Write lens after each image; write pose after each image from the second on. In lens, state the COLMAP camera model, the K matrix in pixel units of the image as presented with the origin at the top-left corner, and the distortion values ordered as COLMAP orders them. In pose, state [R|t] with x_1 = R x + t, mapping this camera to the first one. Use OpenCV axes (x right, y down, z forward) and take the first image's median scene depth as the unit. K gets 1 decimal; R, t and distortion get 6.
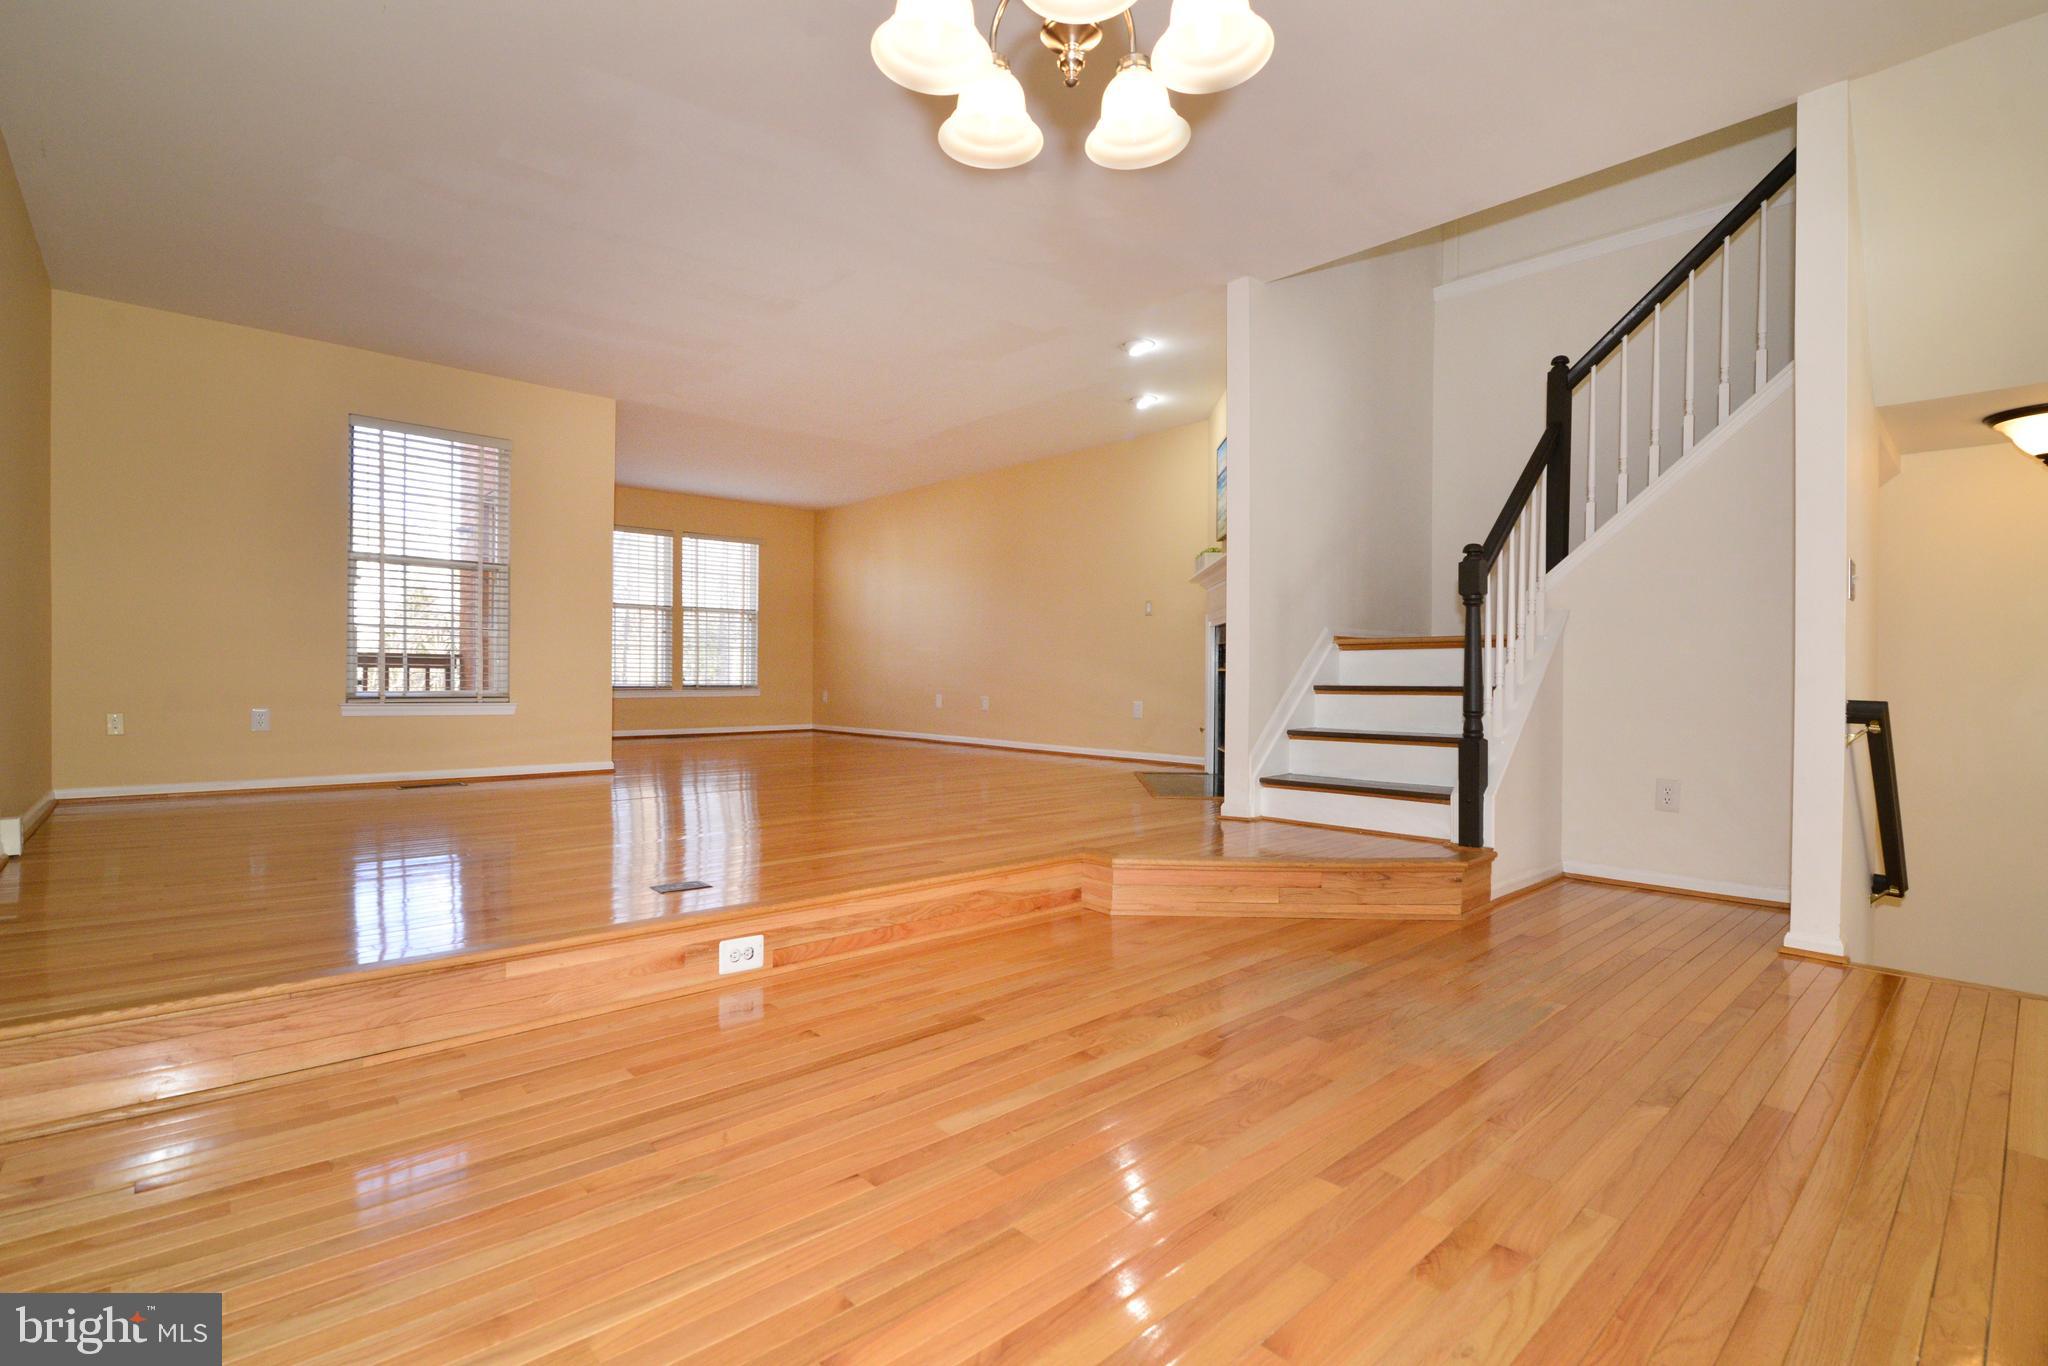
lens RADIAL K [[934.9, 0, 1024.0], [0, 934.9, 683.0], [0, 0, 1]] dist [-0.017731, 0.000415]
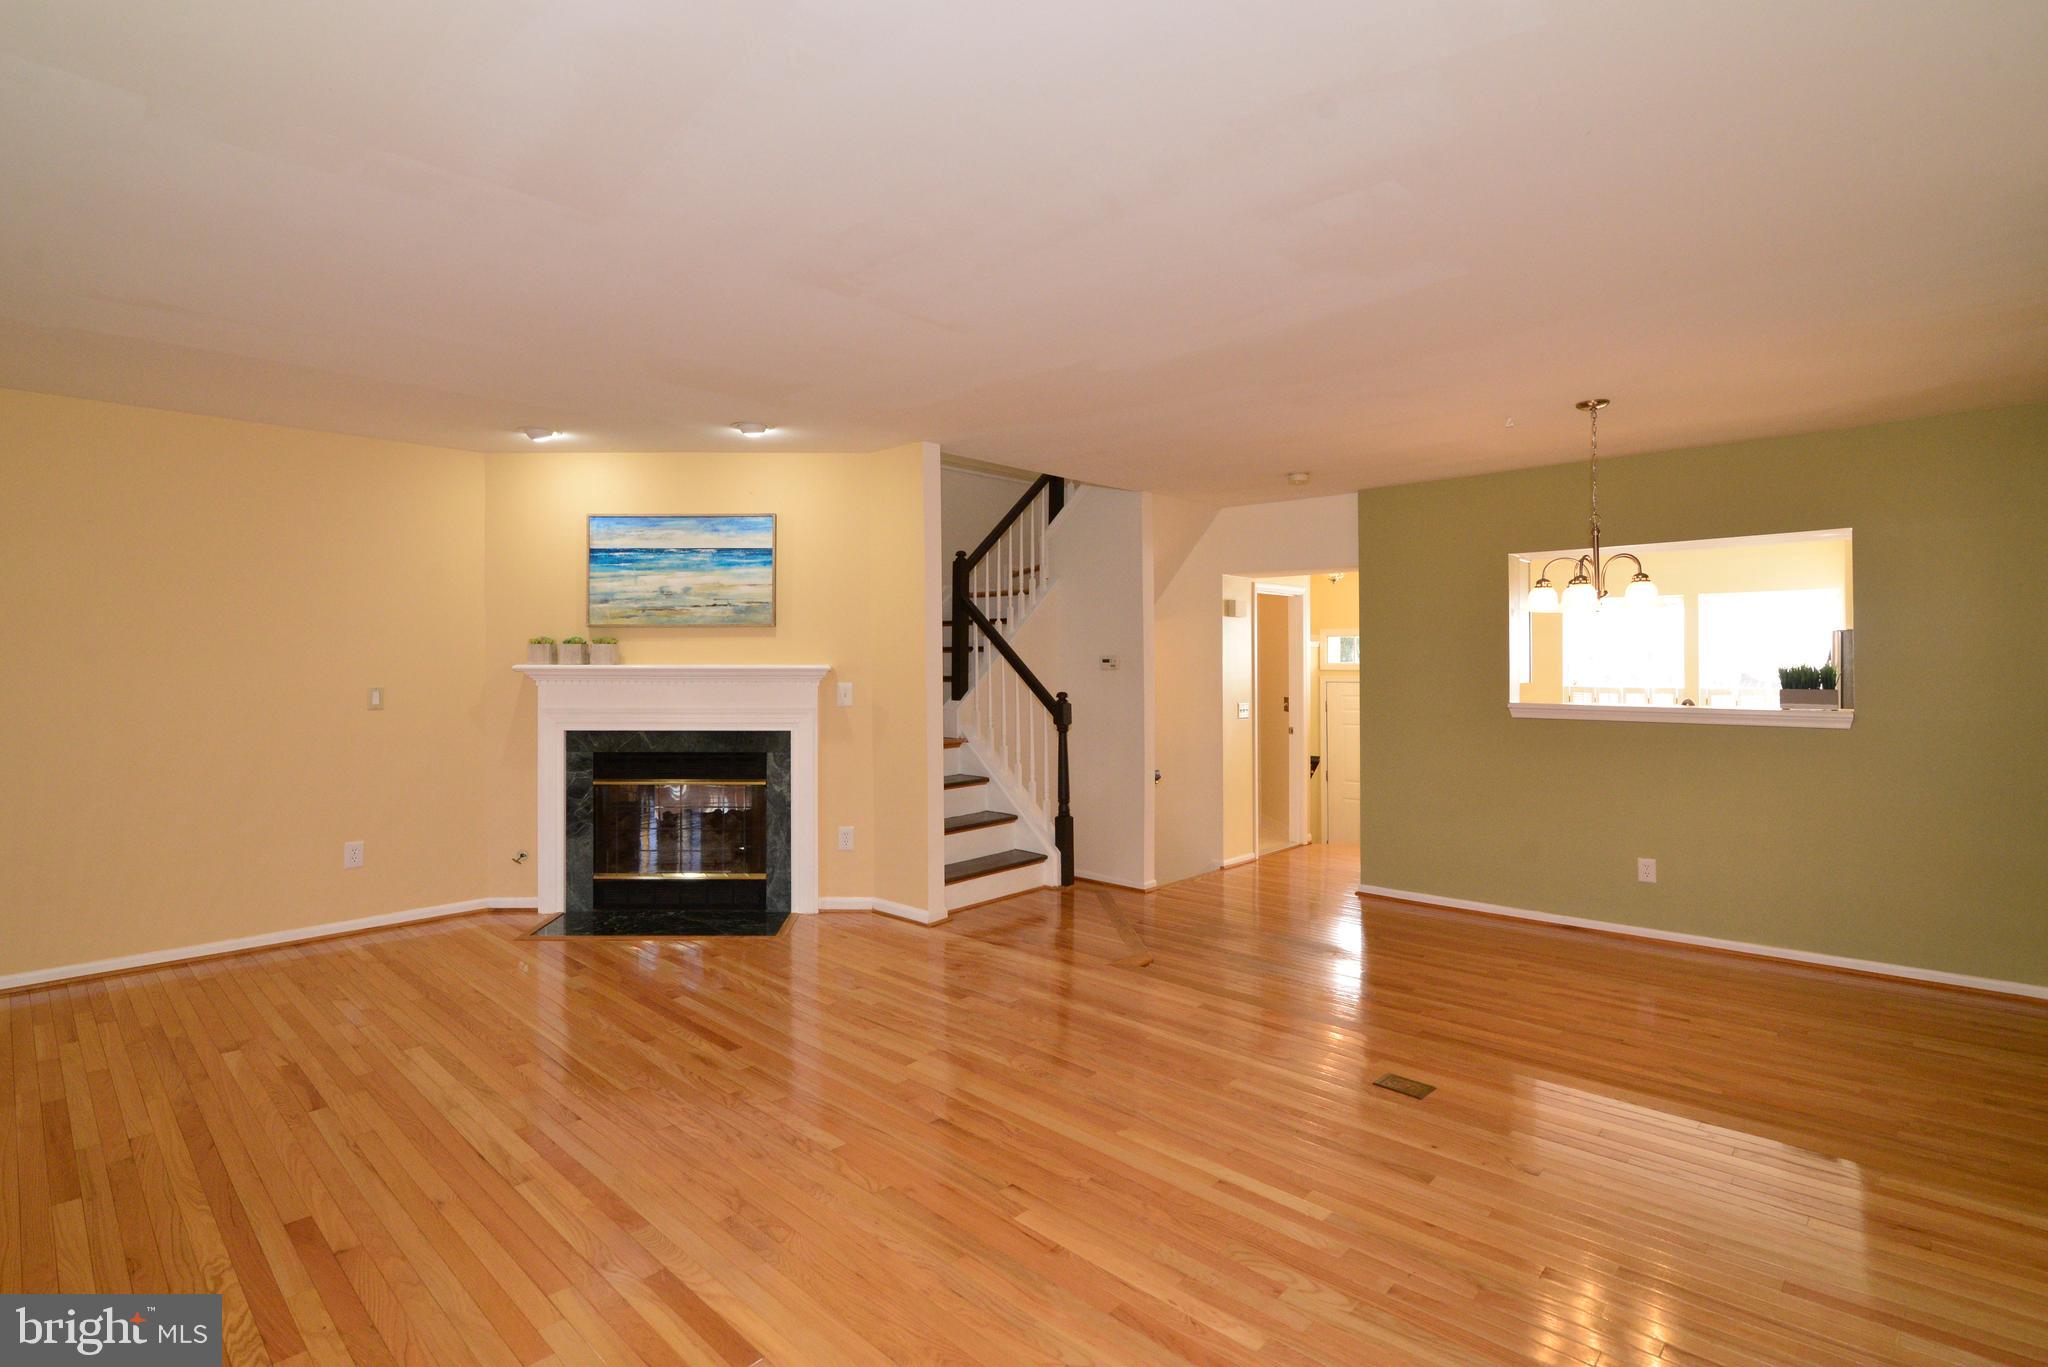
lens RADIAL K [[974.4, 0, 936.3], [0, 974.4, 652.3], [0, 0, 1]] dist [-0.017105, 0.000757]
pose [[-0.035421, 0.010797, 0.999314, -1.874027], [0.014448, 0.999843, -0.010290, -0.328572], [-0.999268, 0.014074, -0.035572, 2.063020]]
